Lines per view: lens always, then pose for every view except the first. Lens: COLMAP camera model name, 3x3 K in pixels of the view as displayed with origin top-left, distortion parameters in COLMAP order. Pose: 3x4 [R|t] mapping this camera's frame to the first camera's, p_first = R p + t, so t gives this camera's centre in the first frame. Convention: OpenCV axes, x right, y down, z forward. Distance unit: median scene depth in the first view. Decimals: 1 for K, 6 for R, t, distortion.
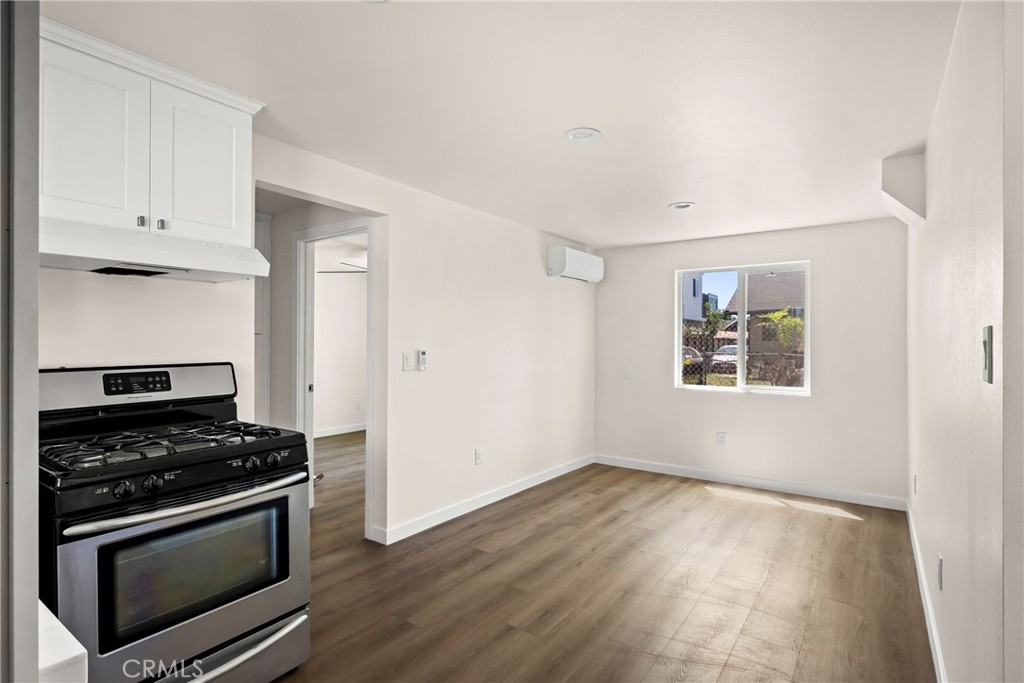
lens RADIAL K [[514.5, 0, 513.9], [0, 514.5, 340.6], [0, 0, 1]] dist [-0.000872, 0.000837]
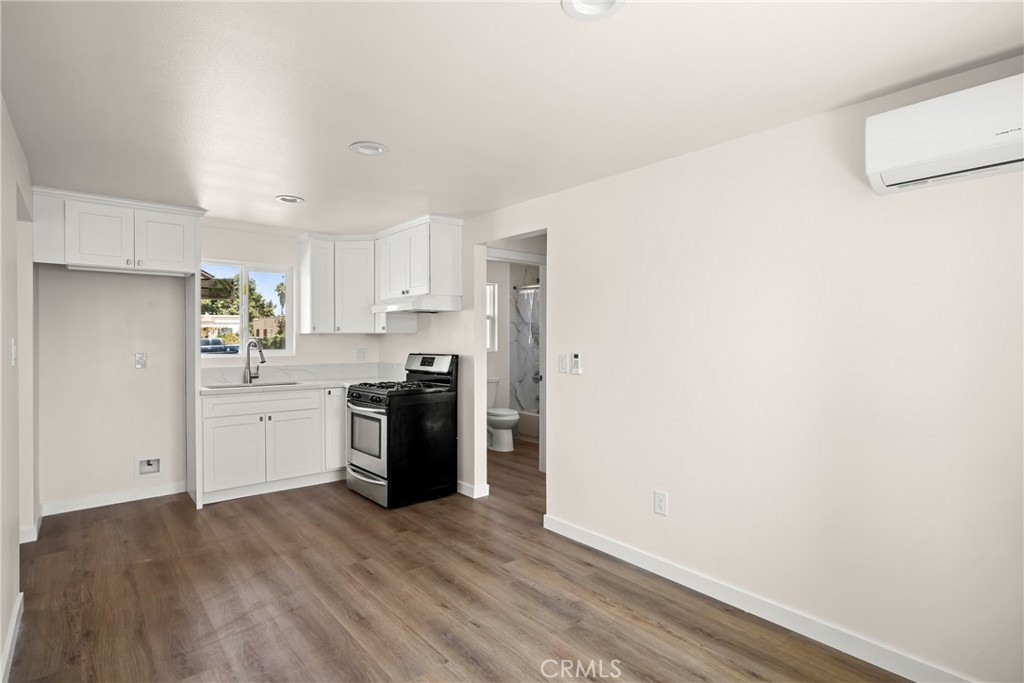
lens RADIAL K [[514.5, 0, 507.3], [0, 514.5, 342.0], [0, 0, 1]] dist [-0.000872, 0.000837]
pose [[-0.261495, -0.000703, -0.965205, 0.867441], [0.001395, 0.999998, -0.001106, -0.000321], [0.965204, -0.001635, -0.261493, 1.249651]]
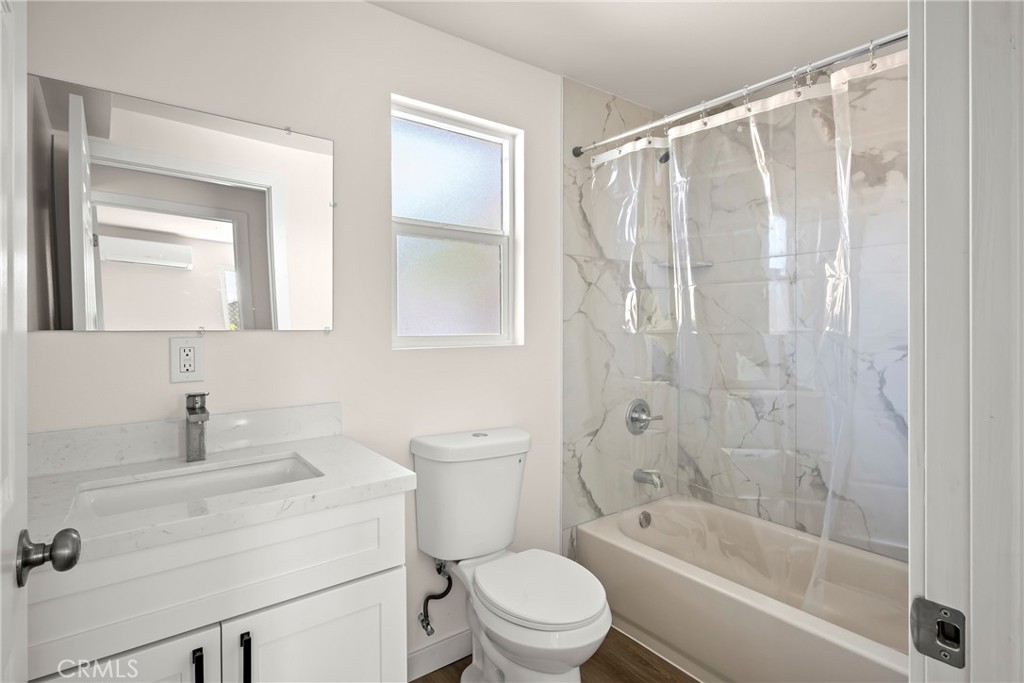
lens RADIAL K [[514.5, 0, 513.1], [0, 514.5, 330.7], [0, 0, 1]] dist [-0.000872, 0.000837]
pose [[-0.321090, 0.006578, -0.947026, -0.530056], [0.004837, 0.999974, 0.005306, 0.012598], [0.947036, -0.002877, -0.321113, 0.857246]]
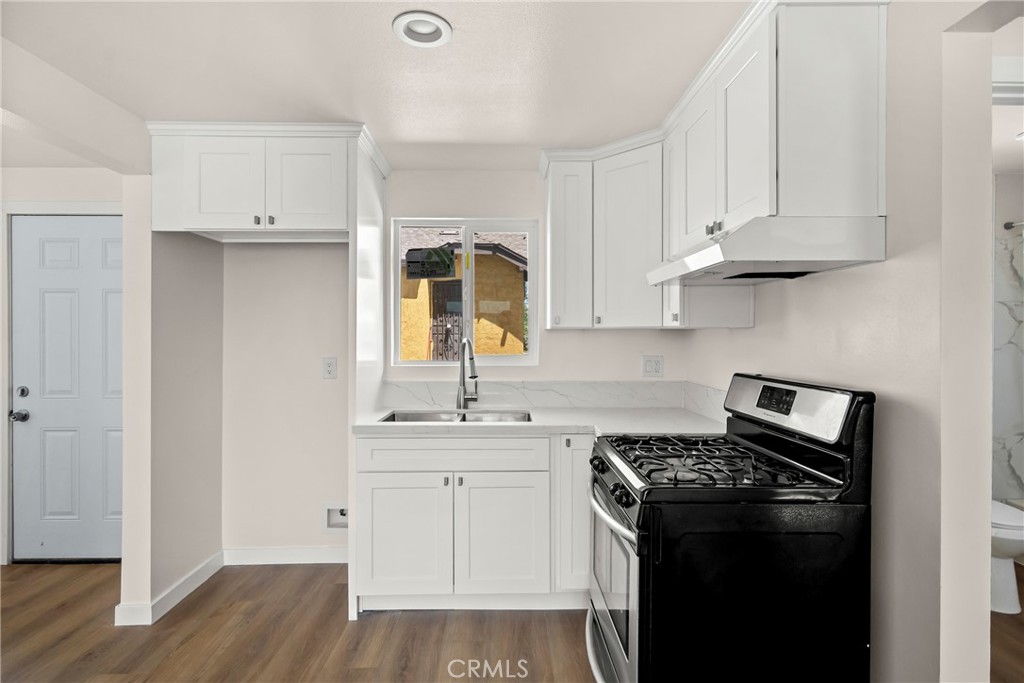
lens RADIAL K [[514.5, 0, 511.3], [0, 514.5, 333.9], [0, 0, 1]] dist [-0.000872, 0.000837]
pose [[-0.804732, -0.008248, -0.593581, 0.103513], [-0.006239, 0.999966, -0.005437, -0.014866], [0.593605, -0.000672, -0.804756, 0.938854]]
